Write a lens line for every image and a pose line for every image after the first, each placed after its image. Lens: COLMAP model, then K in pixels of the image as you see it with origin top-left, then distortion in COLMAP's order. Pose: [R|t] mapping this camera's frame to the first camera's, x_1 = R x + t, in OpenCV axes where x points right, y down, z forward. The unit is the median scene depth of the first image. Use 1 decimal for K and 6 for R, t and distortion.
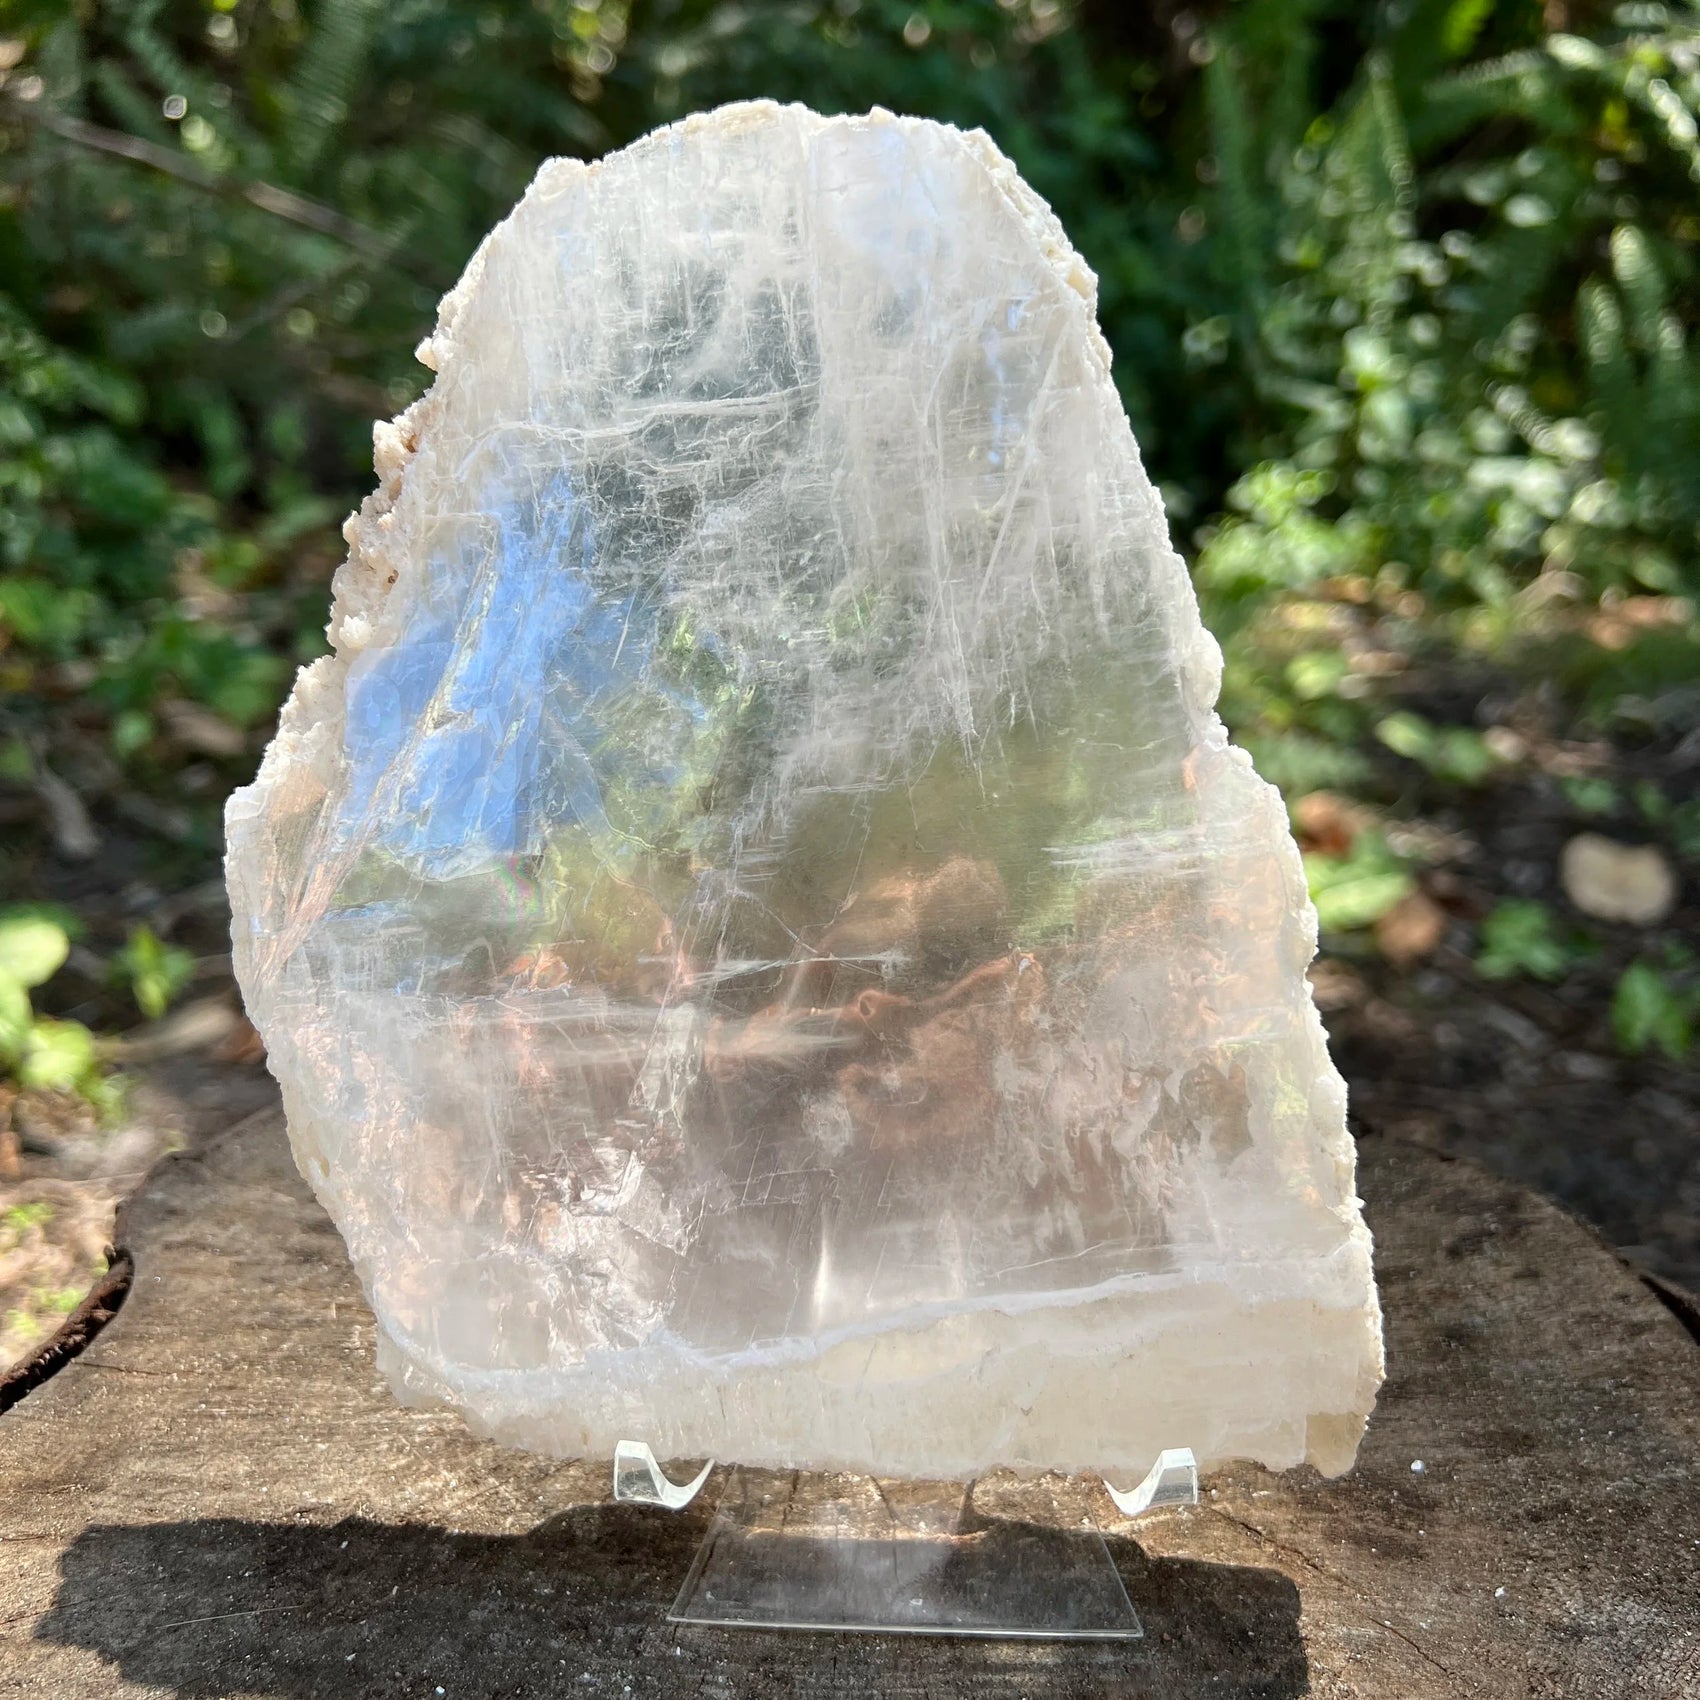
lens RADIAL K [[1776.1, 0, 836.6], [0, 1776.1, 848.3], [0, 0, 1]] dist [-0.008184, -0.007534]
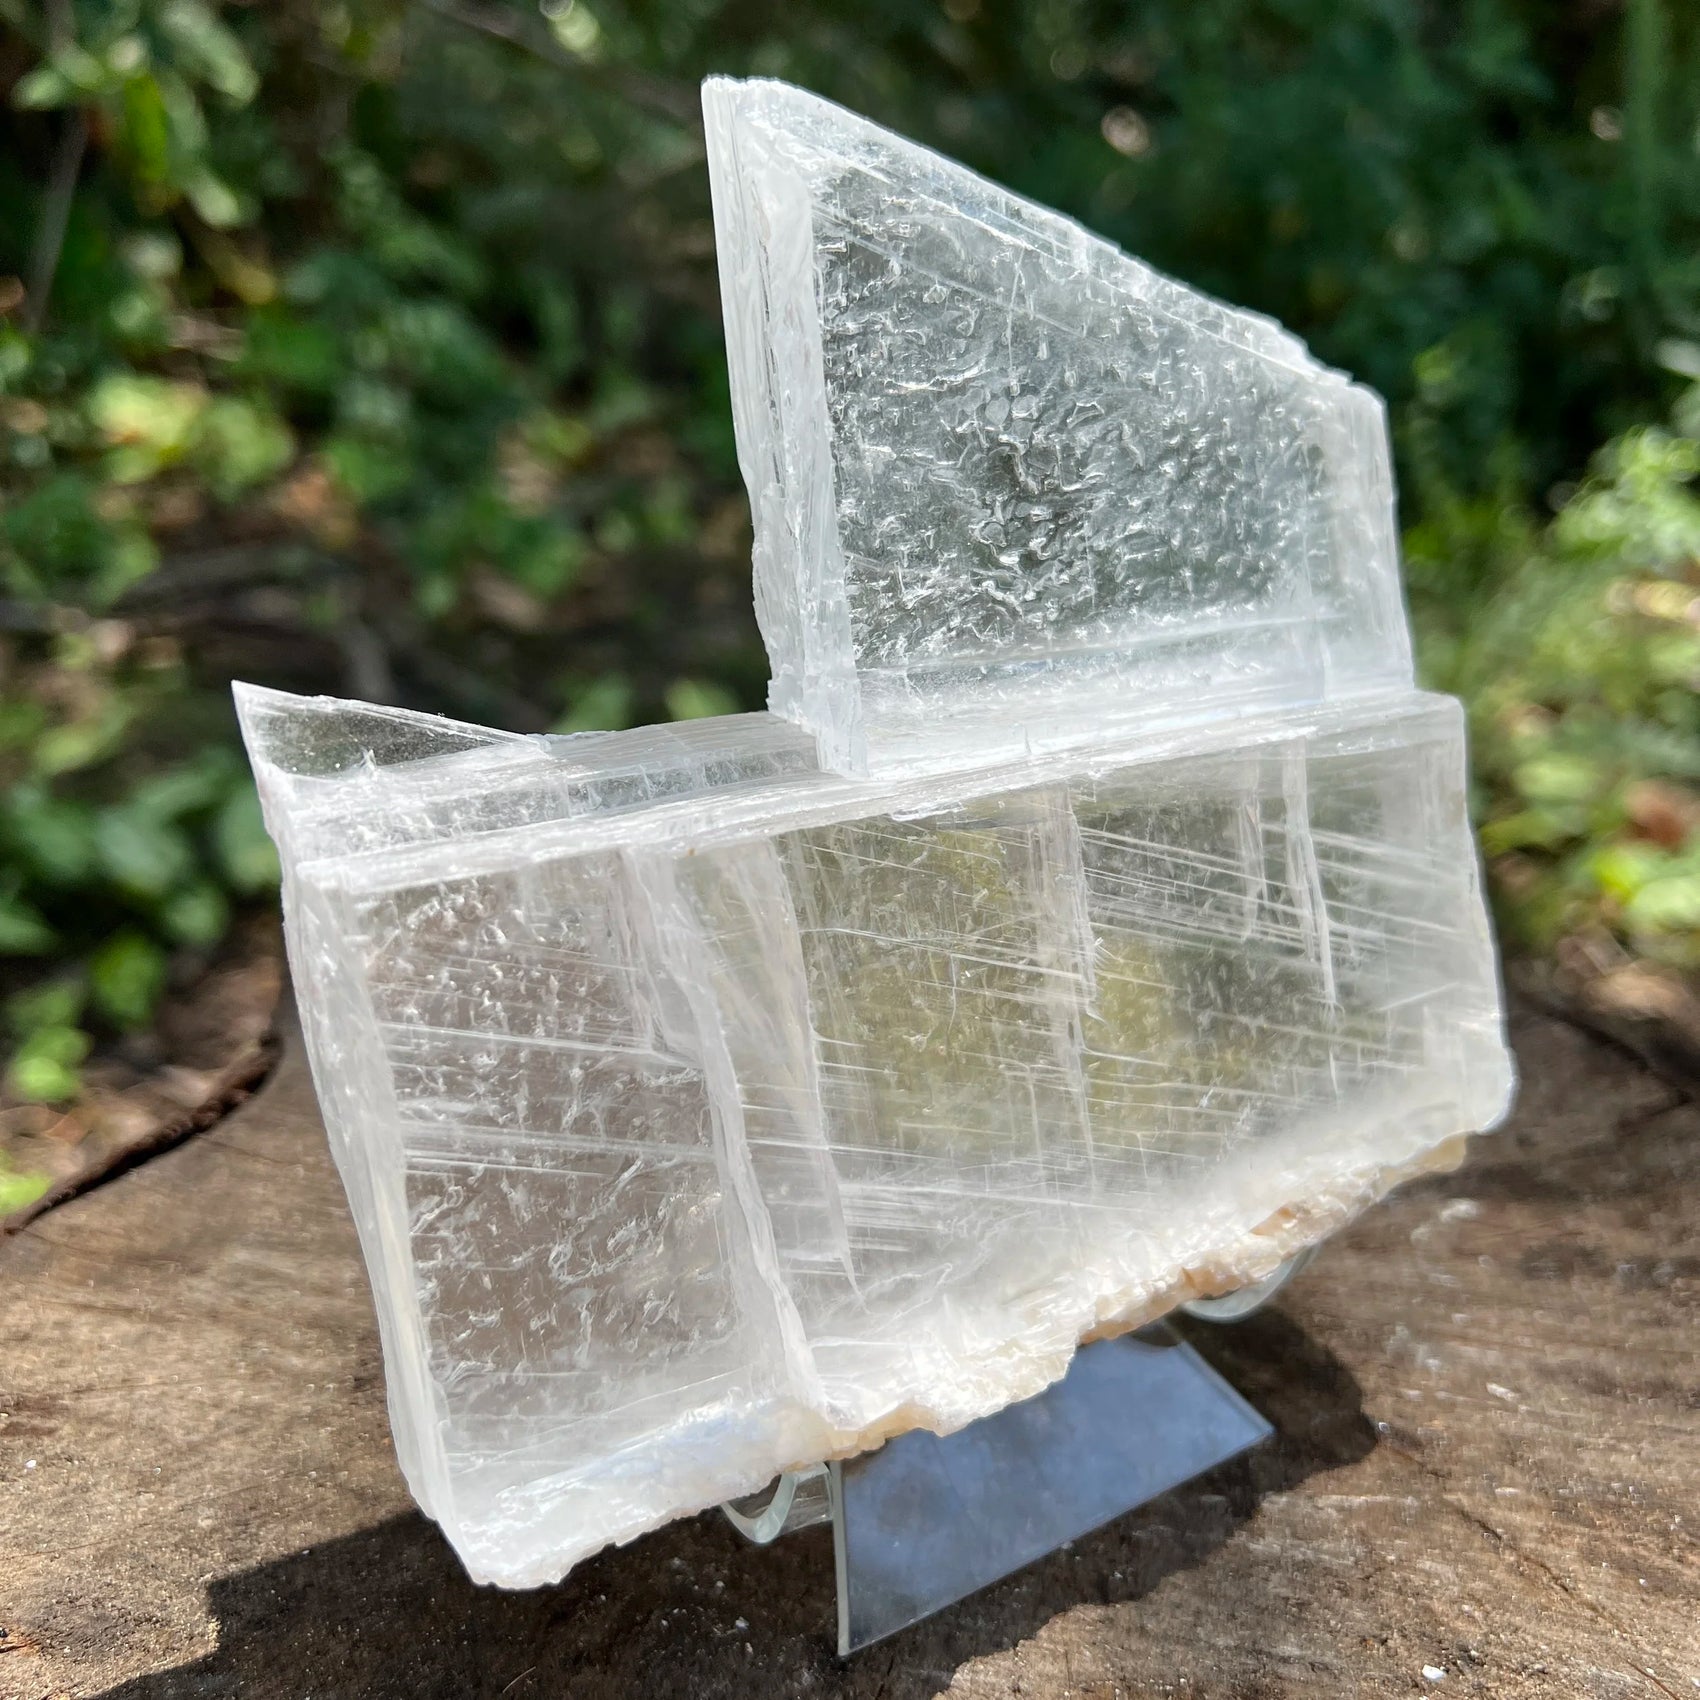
lens RADIAL K [[1784.4, 0, 850.0], [0, 1784.4, 850.0], [0, 0, 1]] dist [-0.033689, 0.034815]
pose [[0.981714, 0.116053, -0.150894, 0.028983], [-0.111218, 0.992986, 0.040124, 0.068464], [0.154492, -0.022608, 0.987735, 0.143874]]
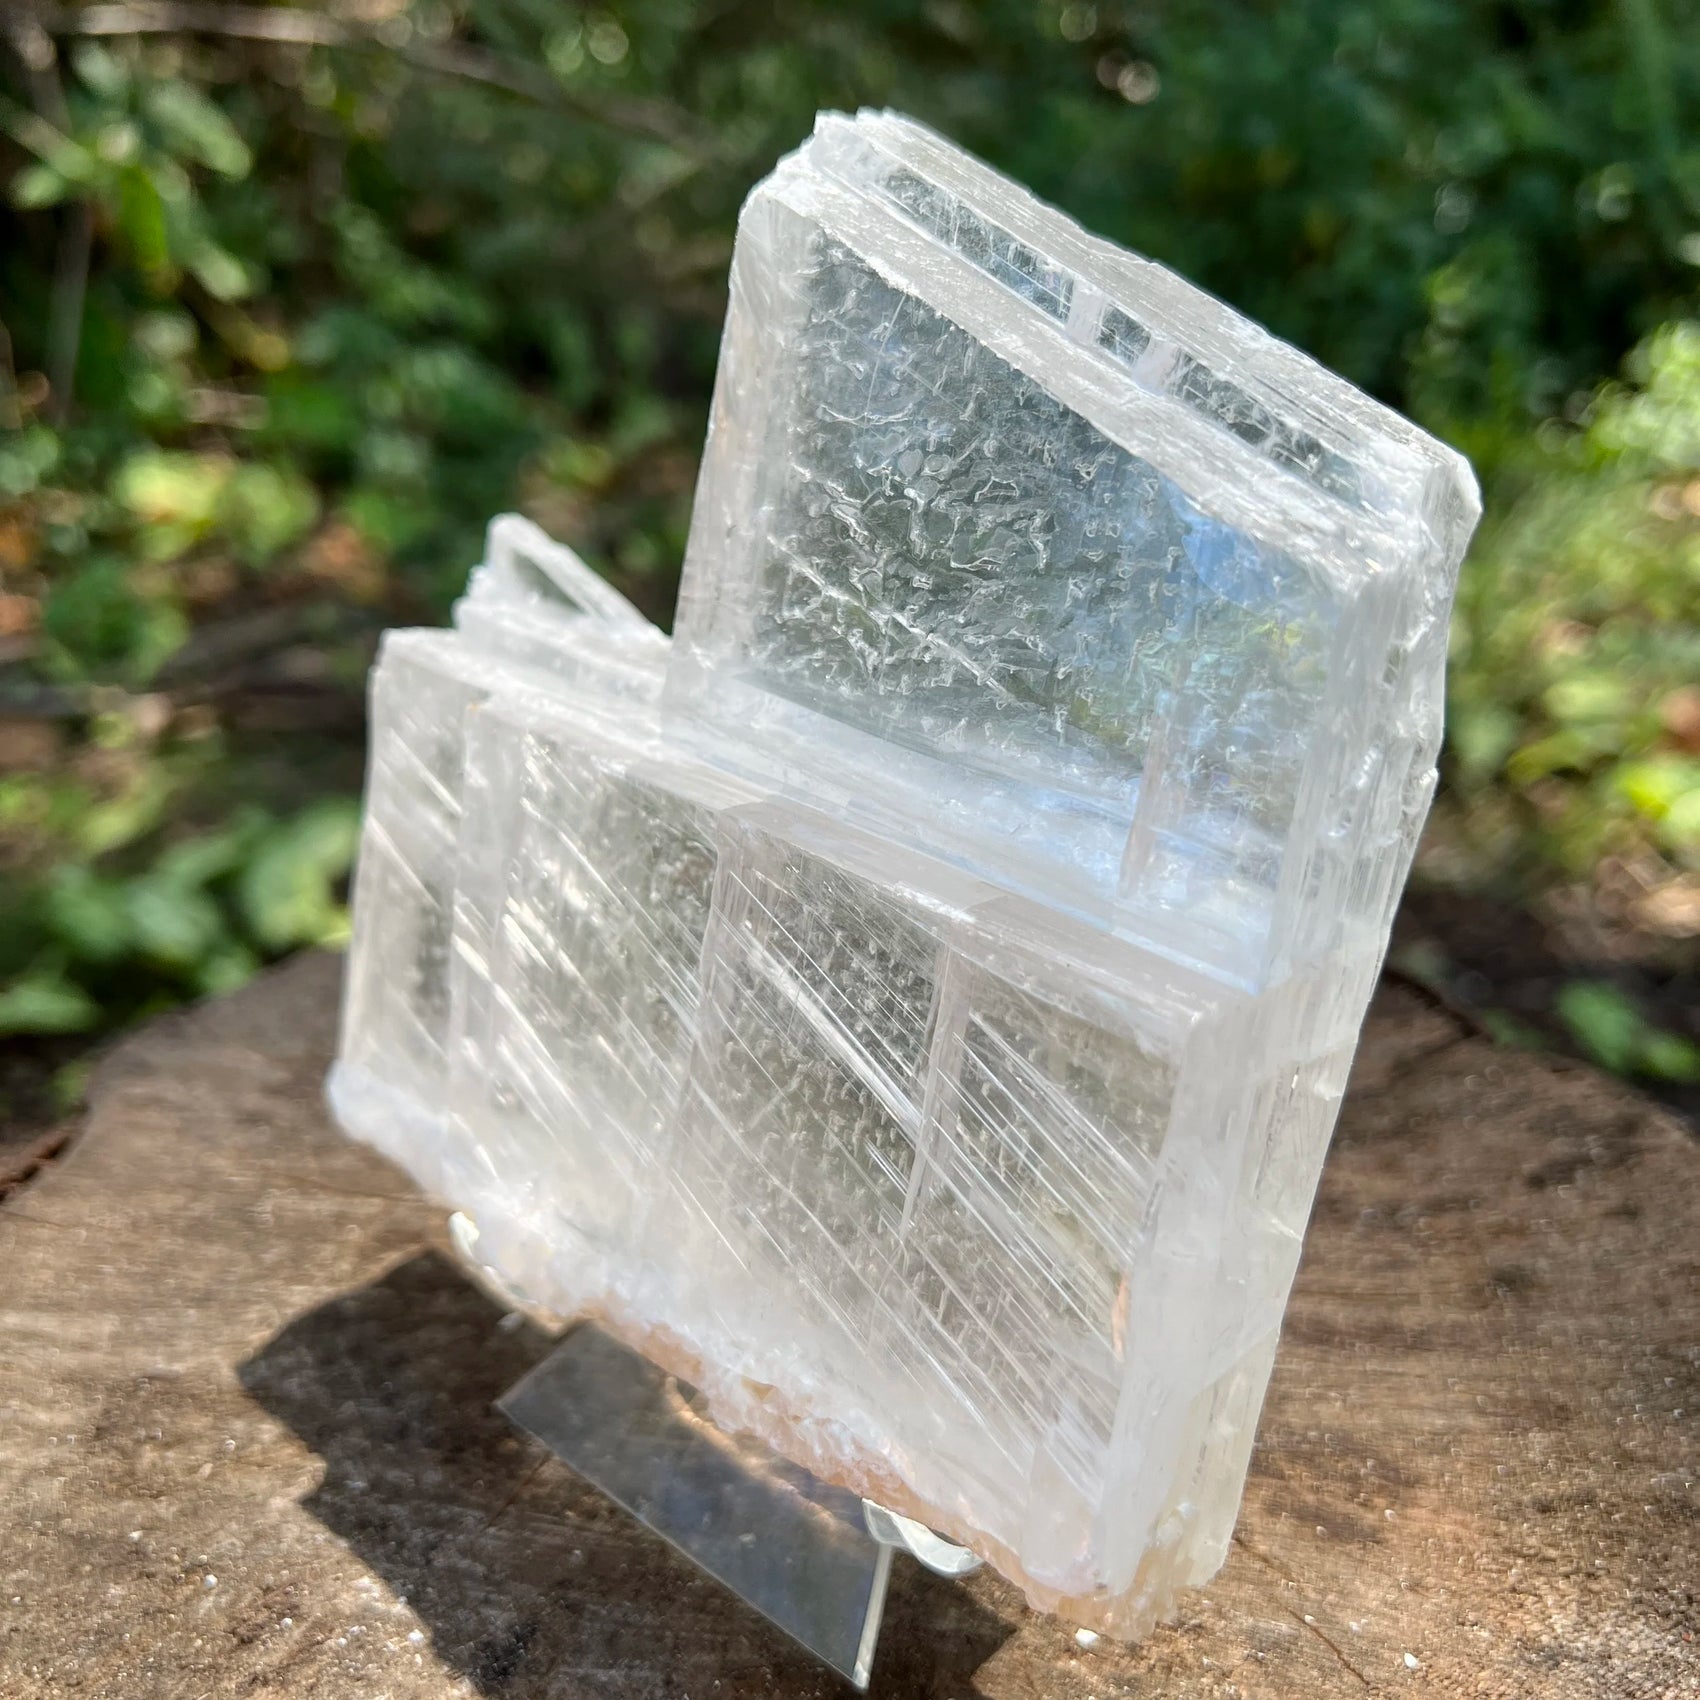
lens RADIAL K [[1785.0, 0, 850.0], [0, 1785.0, 850.0], [0, 0, 1]] dist [-0.012296, -0.011748]
pose [[0.976767, 0.015157, -0.213767, 0.254724], [-0.004907, 0.998816, 0.048400, 0.044319], [0.214248, -0.046226, 0.975685, 0.164251]]
